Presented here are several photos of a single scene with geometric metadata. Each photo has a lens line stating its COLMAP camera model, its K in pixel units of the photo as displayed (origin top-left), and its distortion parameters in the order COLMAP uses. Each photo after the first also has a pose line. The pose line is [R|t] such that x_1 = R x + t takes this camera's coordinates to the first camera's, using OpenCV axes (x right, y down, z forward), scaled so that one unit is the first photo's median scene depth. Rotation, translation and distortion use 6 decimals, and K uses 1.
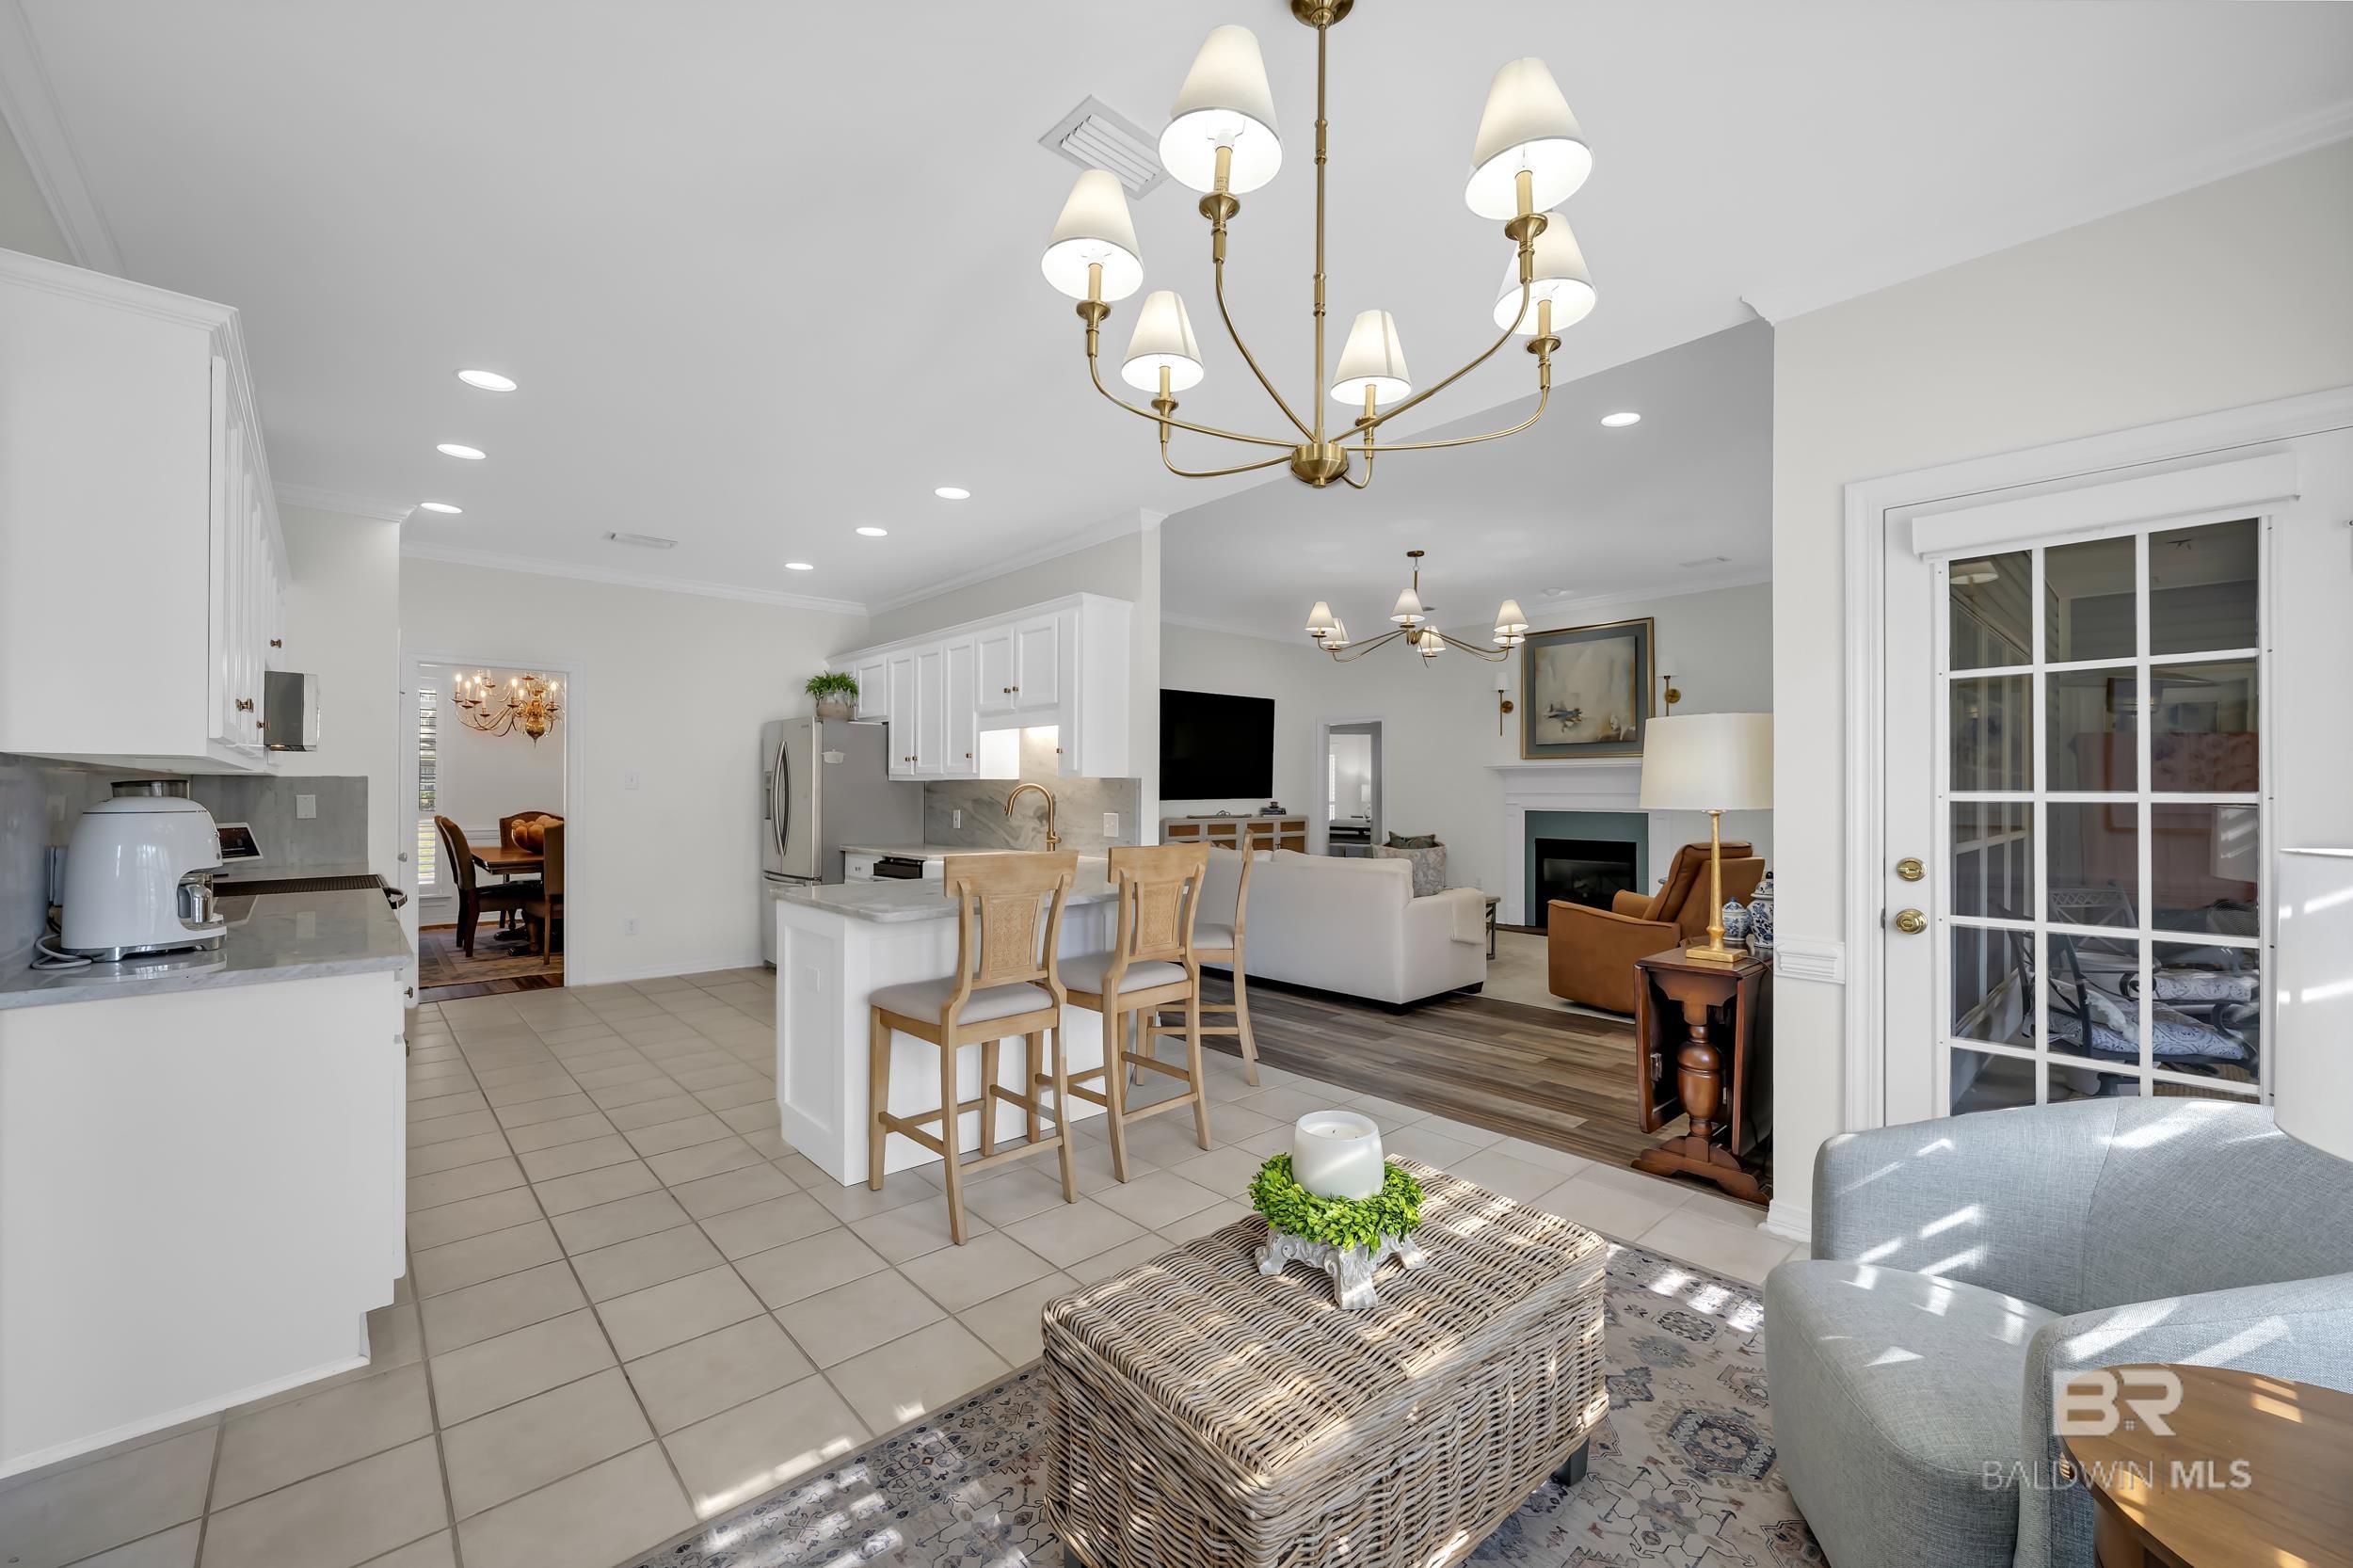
lens RADIAL K [[911.2, 0, 1188.0], [0, 911.2, 792.1], [0, 0, 1]] dist [0.008195, 0.000223]
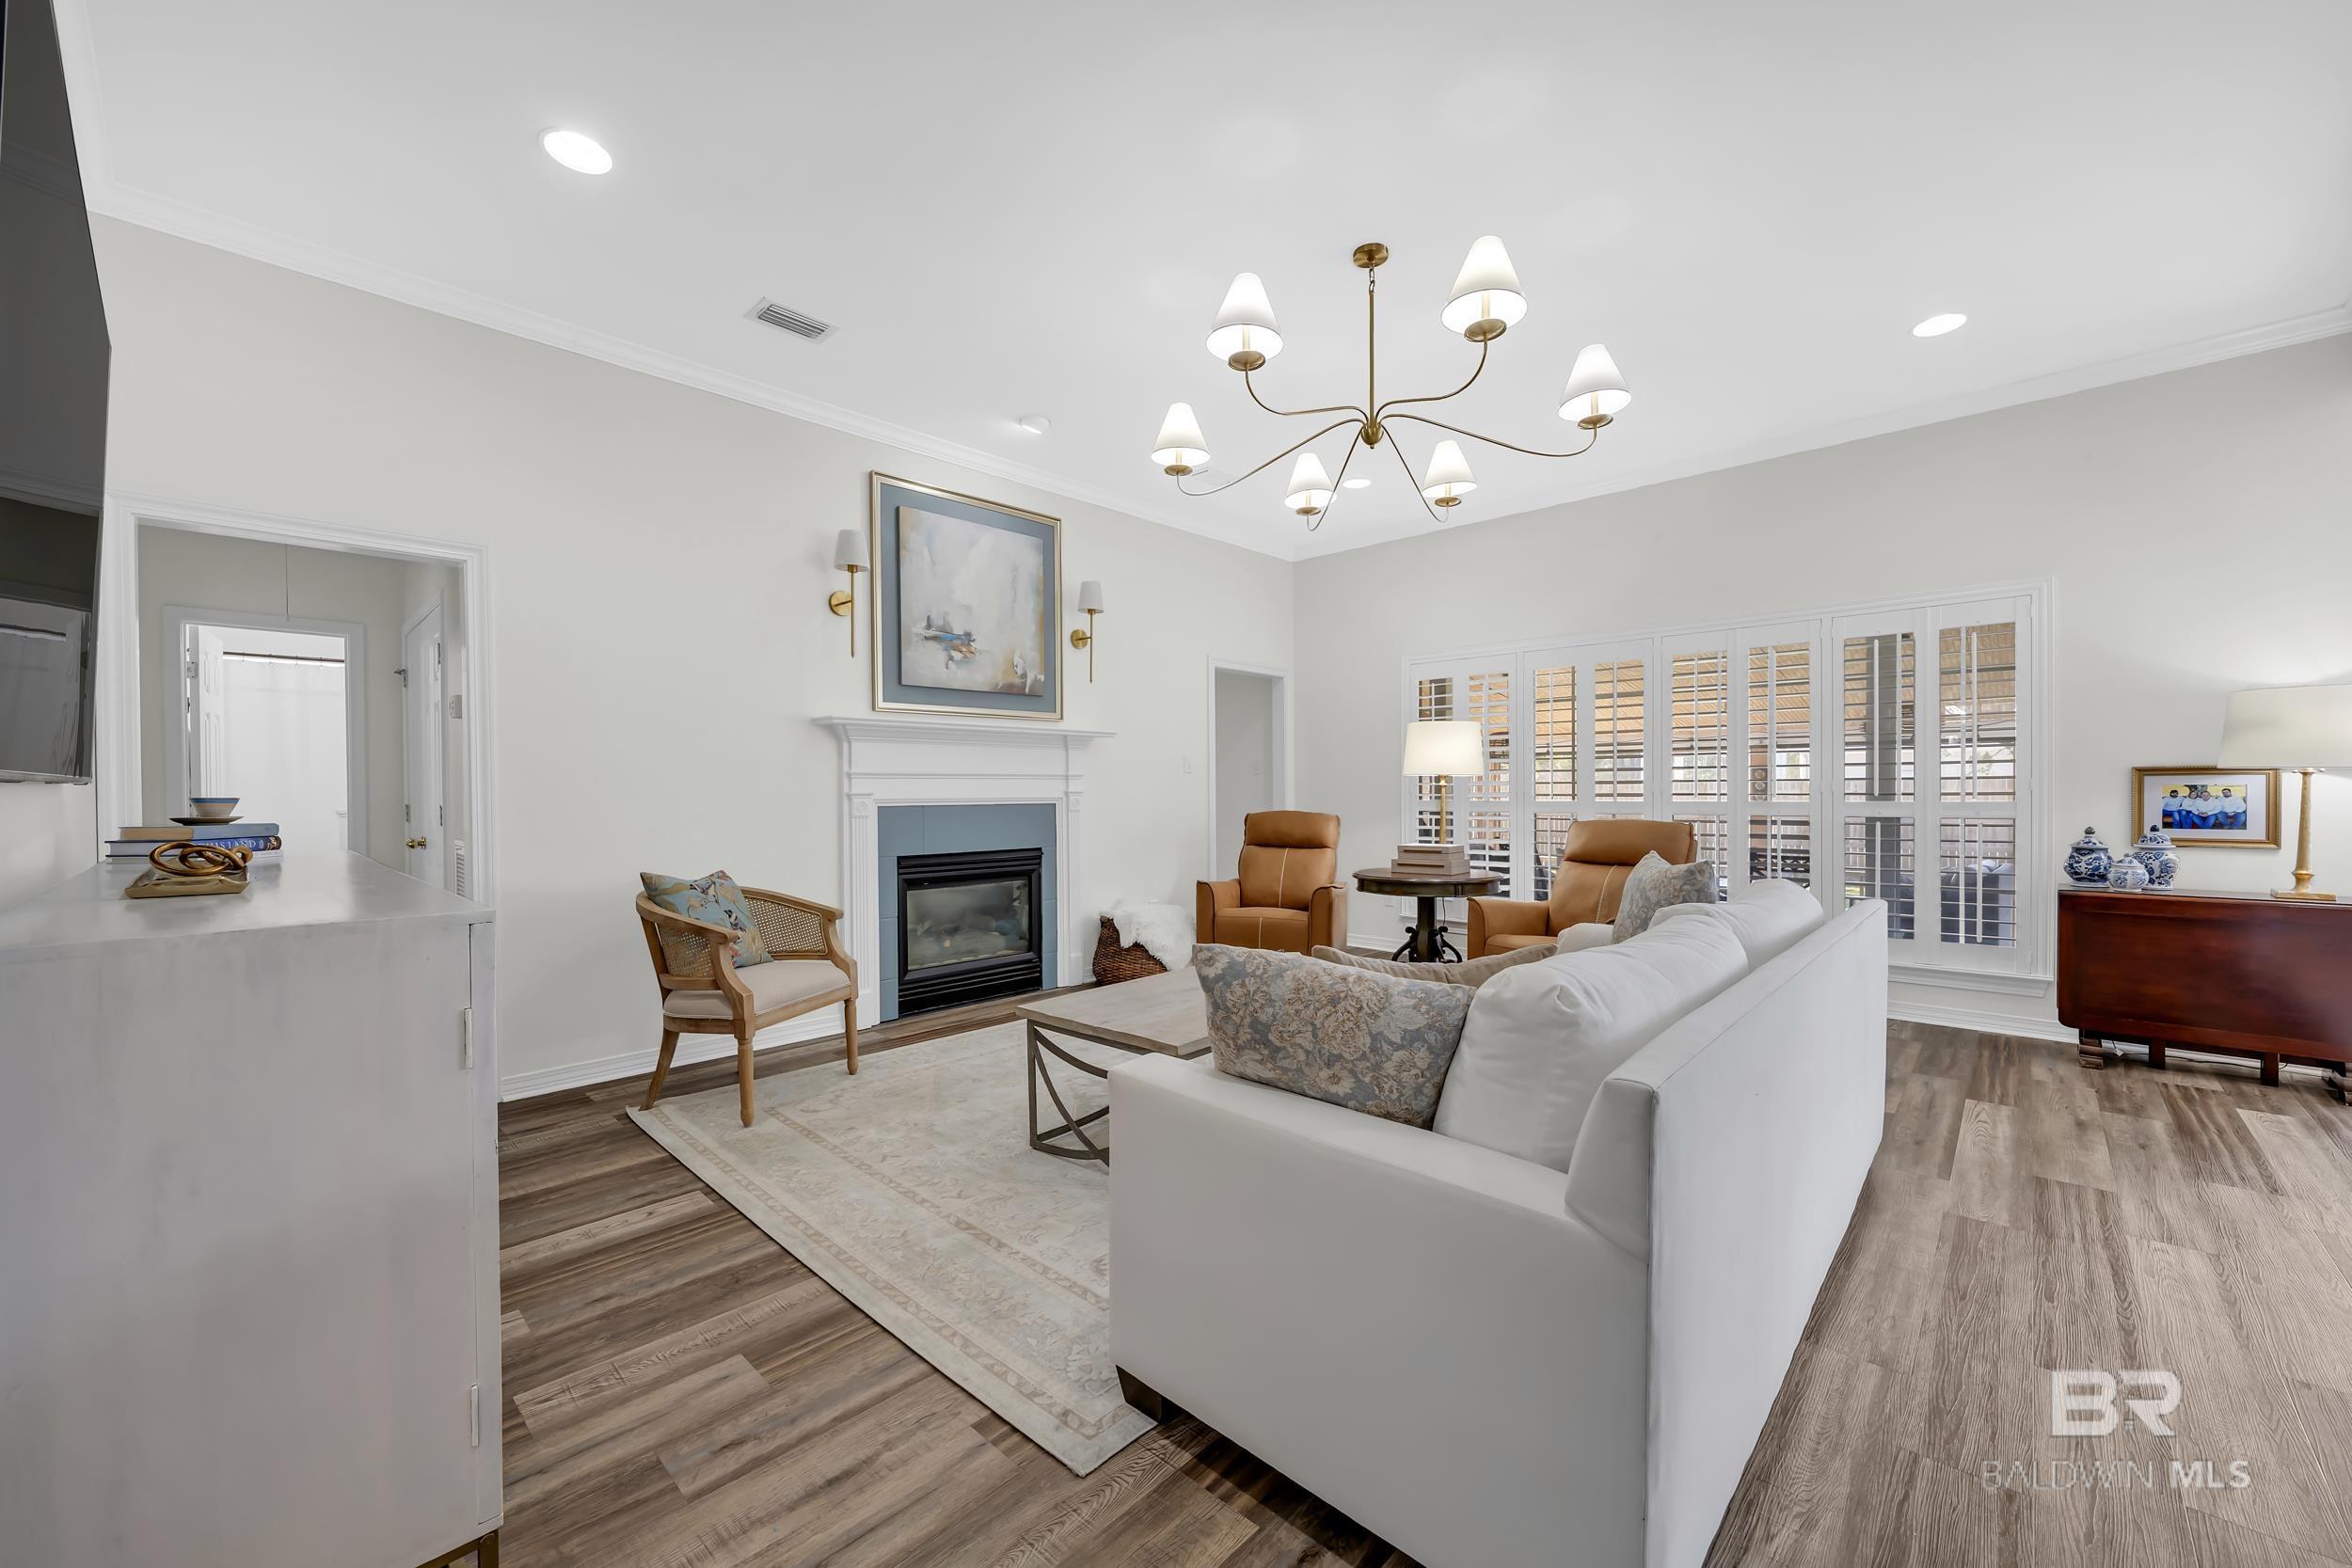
lens RADIAL K [[910.7, 0, 1190.6], [0, 910.7, 801.8], [0, 0, 1]] dist [0.008195, 0.000223]
pose [[-0.089175, -0.021039, 0.995794, -0.186956], [-0.004468, 0.999775, 0.020723, 0.006486], [-0.996006, -0.002601, -0.089249, 0.941865]]
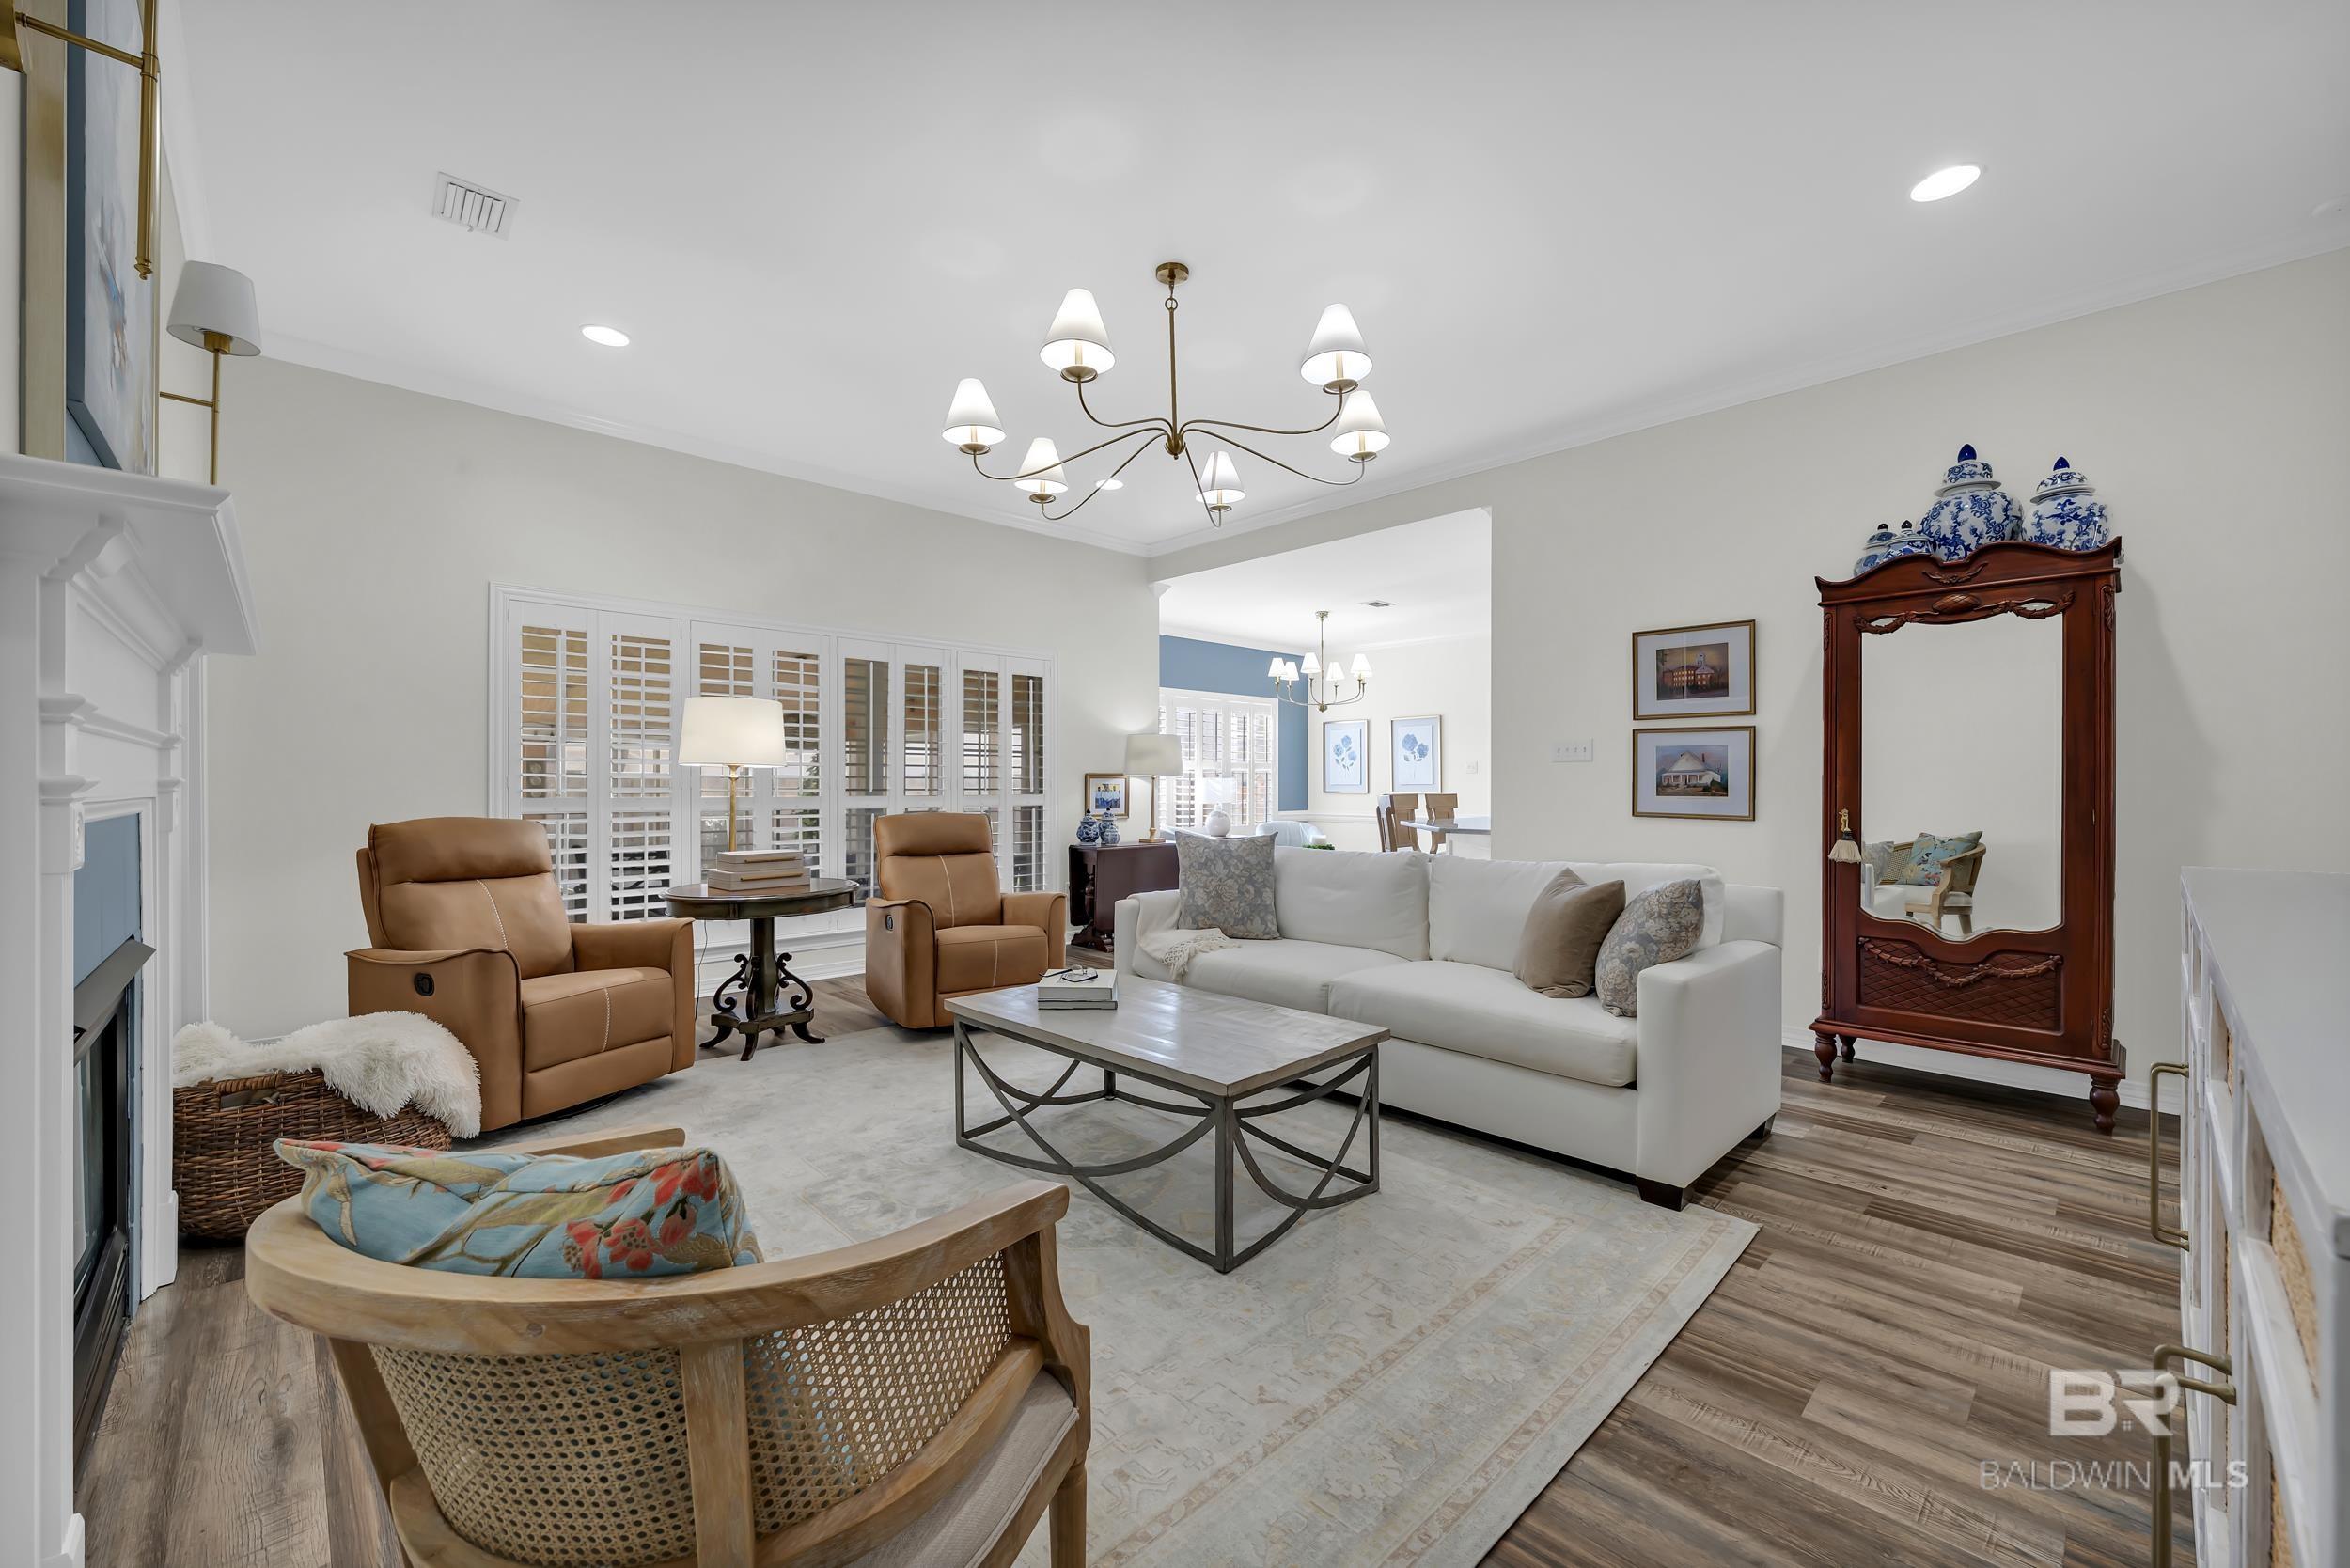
lens RADIAL K [[910.1, 0, 1219.5], [0, 910.1, 783.7], [0, 0, 1]] dist [0.008195, 0.000223]
pose [[-0.998712, -0.010067, -0.049724, 0.208343], [-0.009489, 0.999885, -0.011843, 0.014579], [0.049837, -0.011356, -0.998693, 1.246096]]
